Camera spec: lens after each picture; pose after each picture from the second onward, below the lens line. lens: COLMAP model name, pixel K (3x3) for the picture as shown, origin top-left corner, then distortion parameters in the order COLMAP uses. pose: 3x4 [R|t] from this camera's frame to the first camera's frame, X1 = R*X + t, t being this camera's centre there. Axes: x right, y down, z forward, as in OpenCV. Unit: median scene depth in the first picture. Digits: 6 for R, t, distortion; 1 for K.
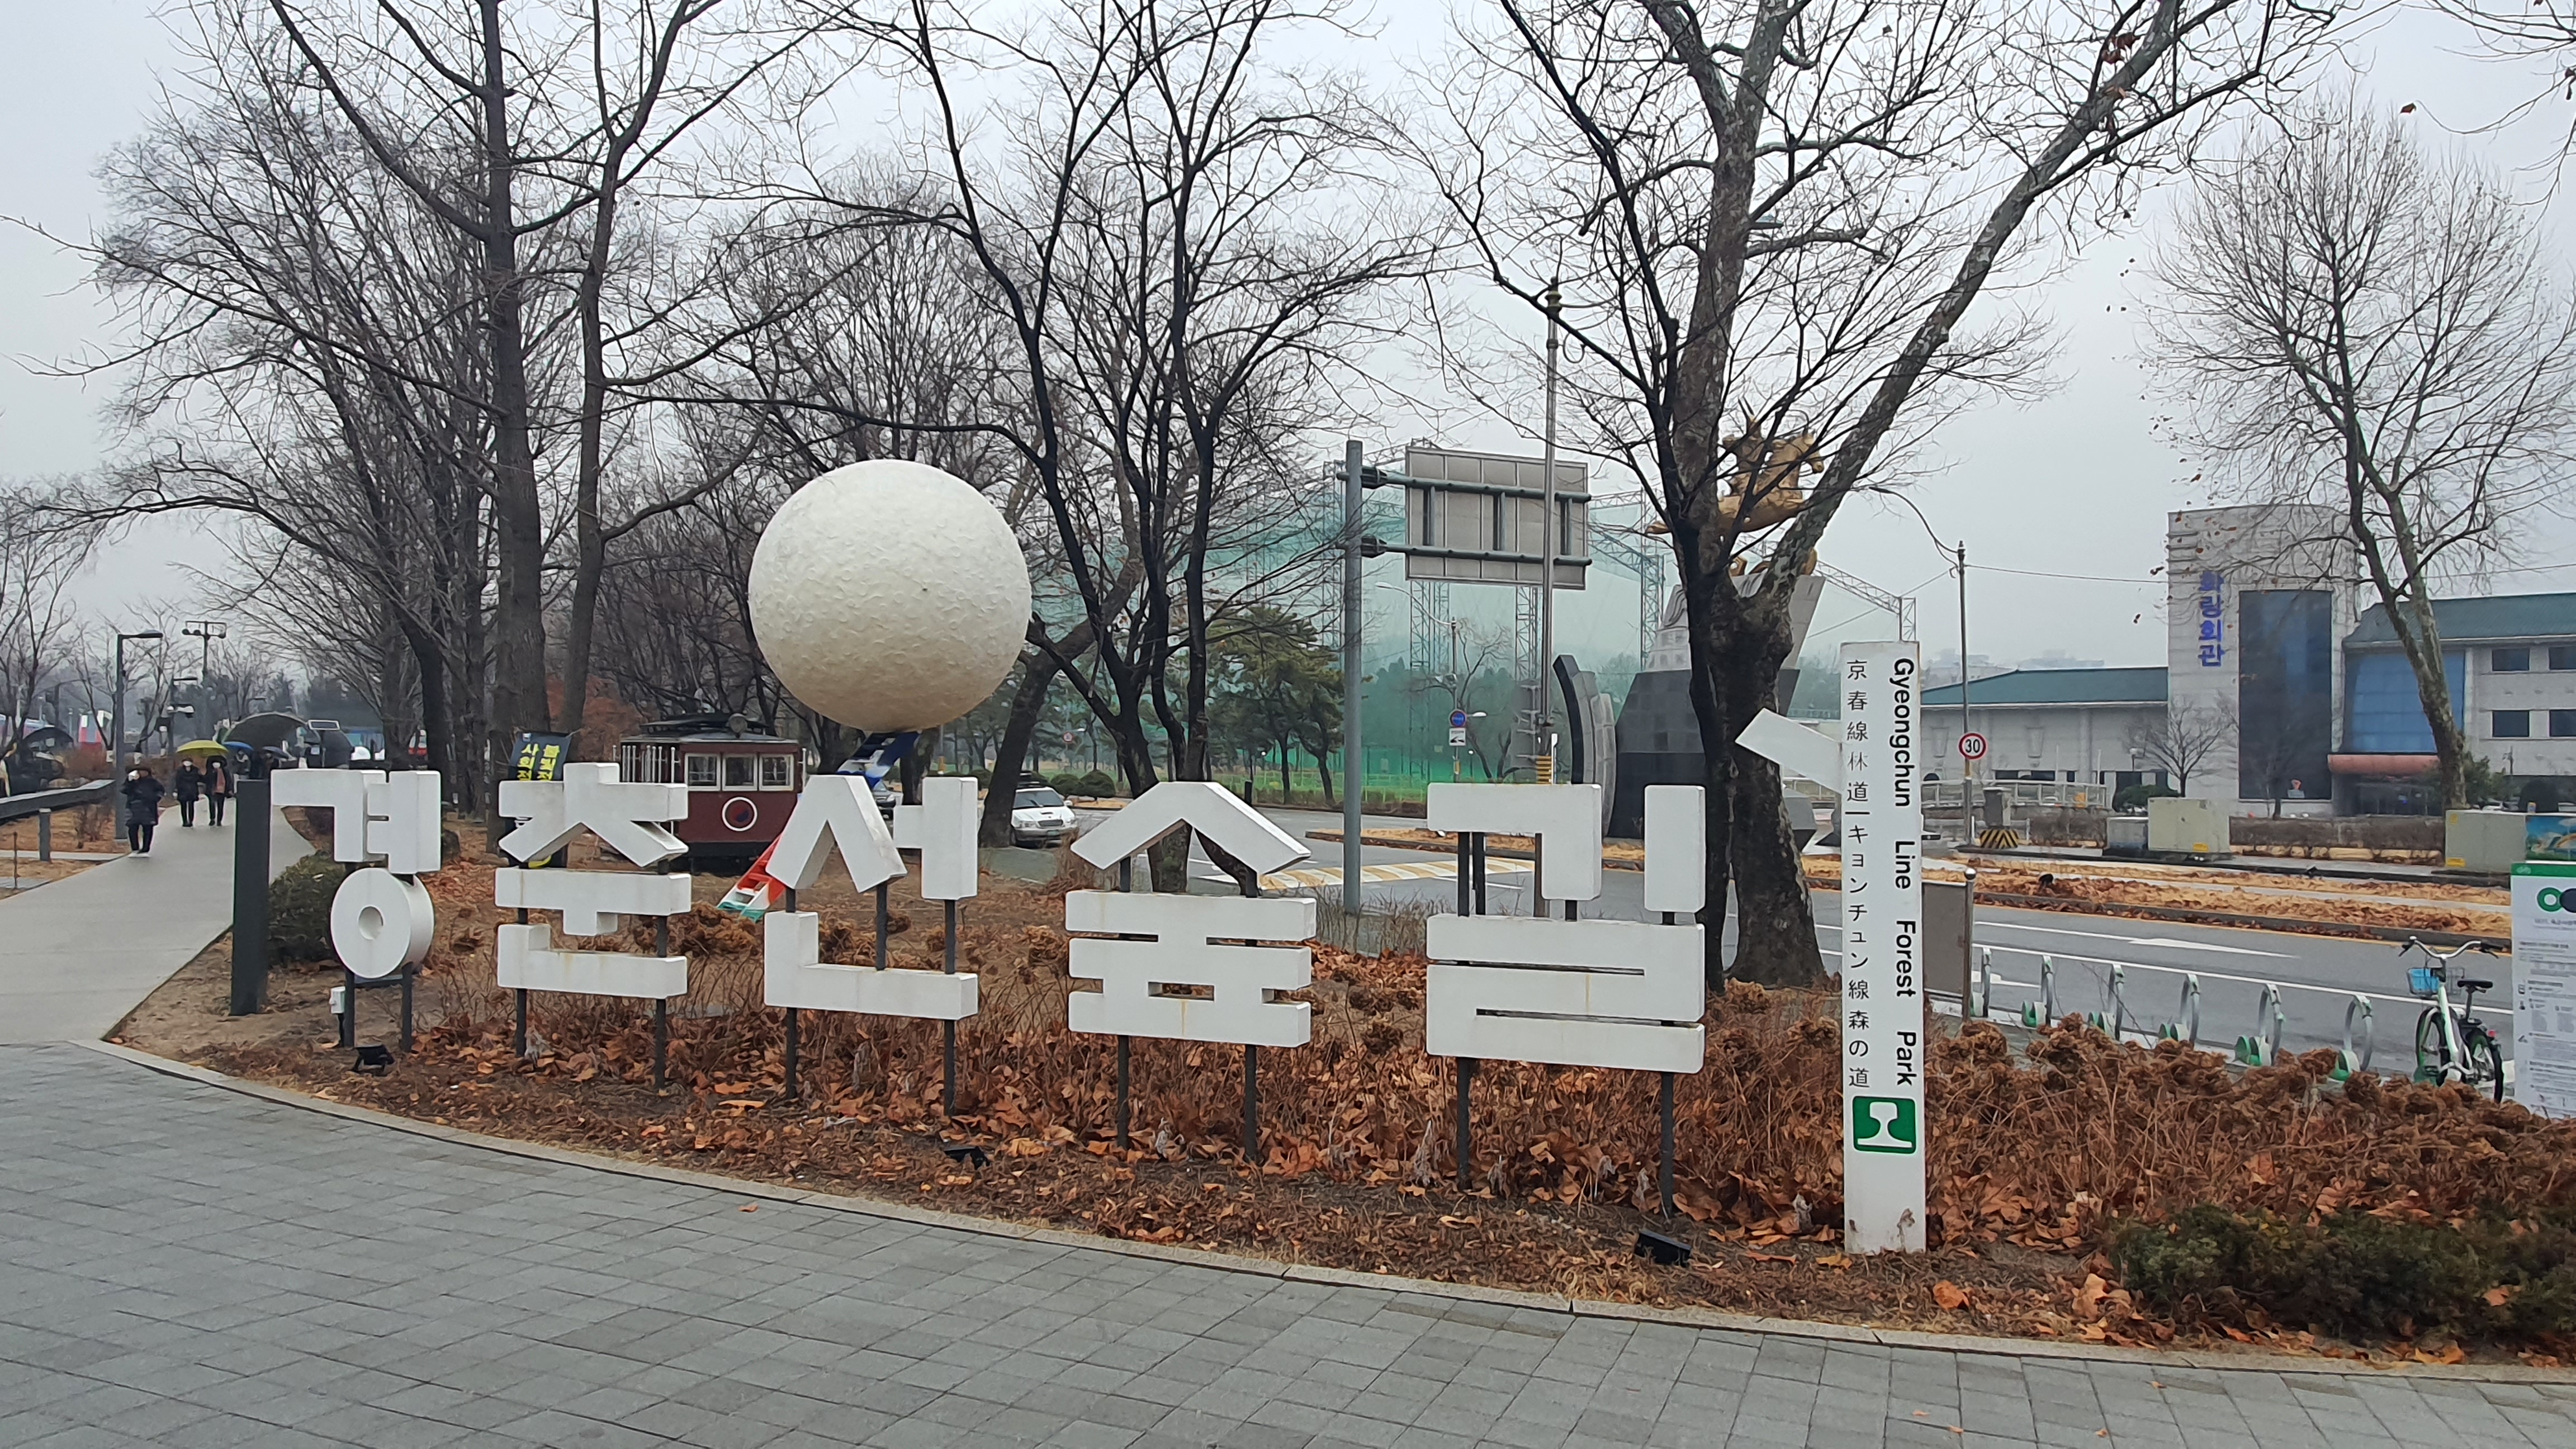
lens RADIAL K [[1670.8, 0, 1288.0], [0, 1670.8, 724.5], [0, 0, 1]] dist [0.006499, 0.000509]
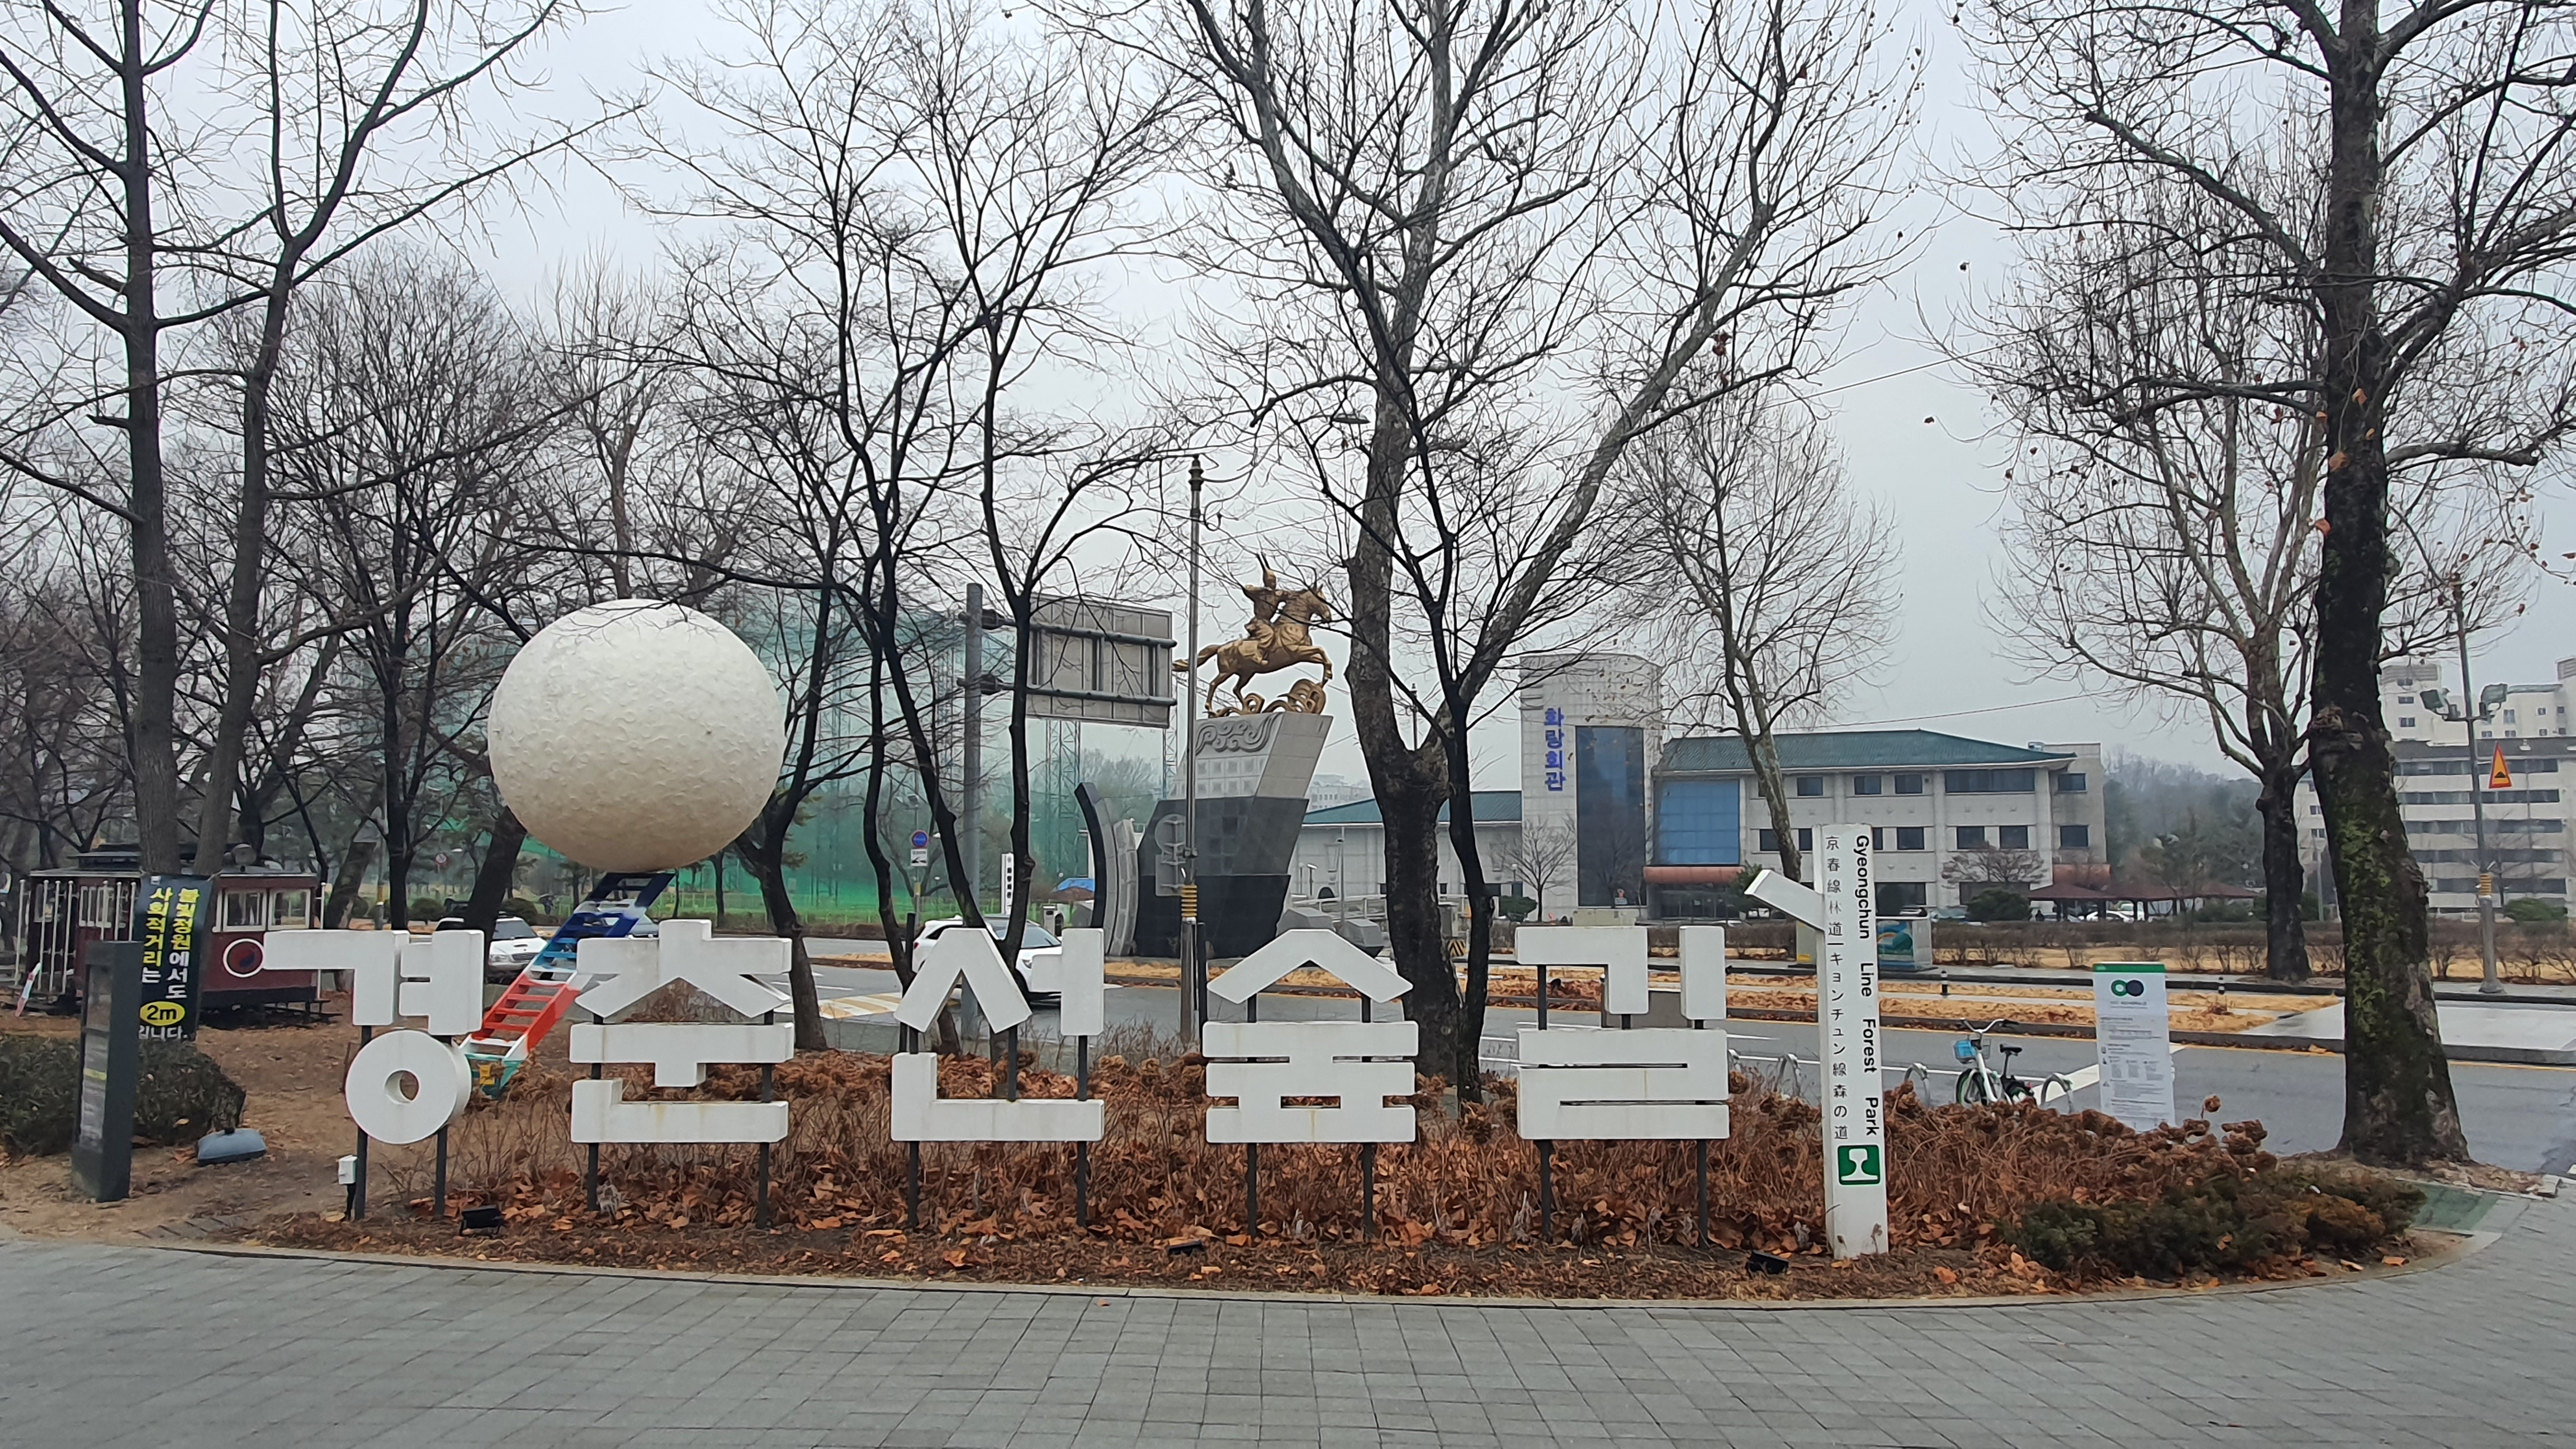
lens RADIAL K [[1670.8, 0, 1288.0], [0, 1670.8, 724.5], [0, 0, 1]] dist [0.006499, 0.000509]
pose [[0.933407, 0.022354, 0.358123, -0.444822], [0.002290, 0.997666, -0.068242, -0.027308], [-0.358812, 0.064517, 0.931177, -0.124550]]
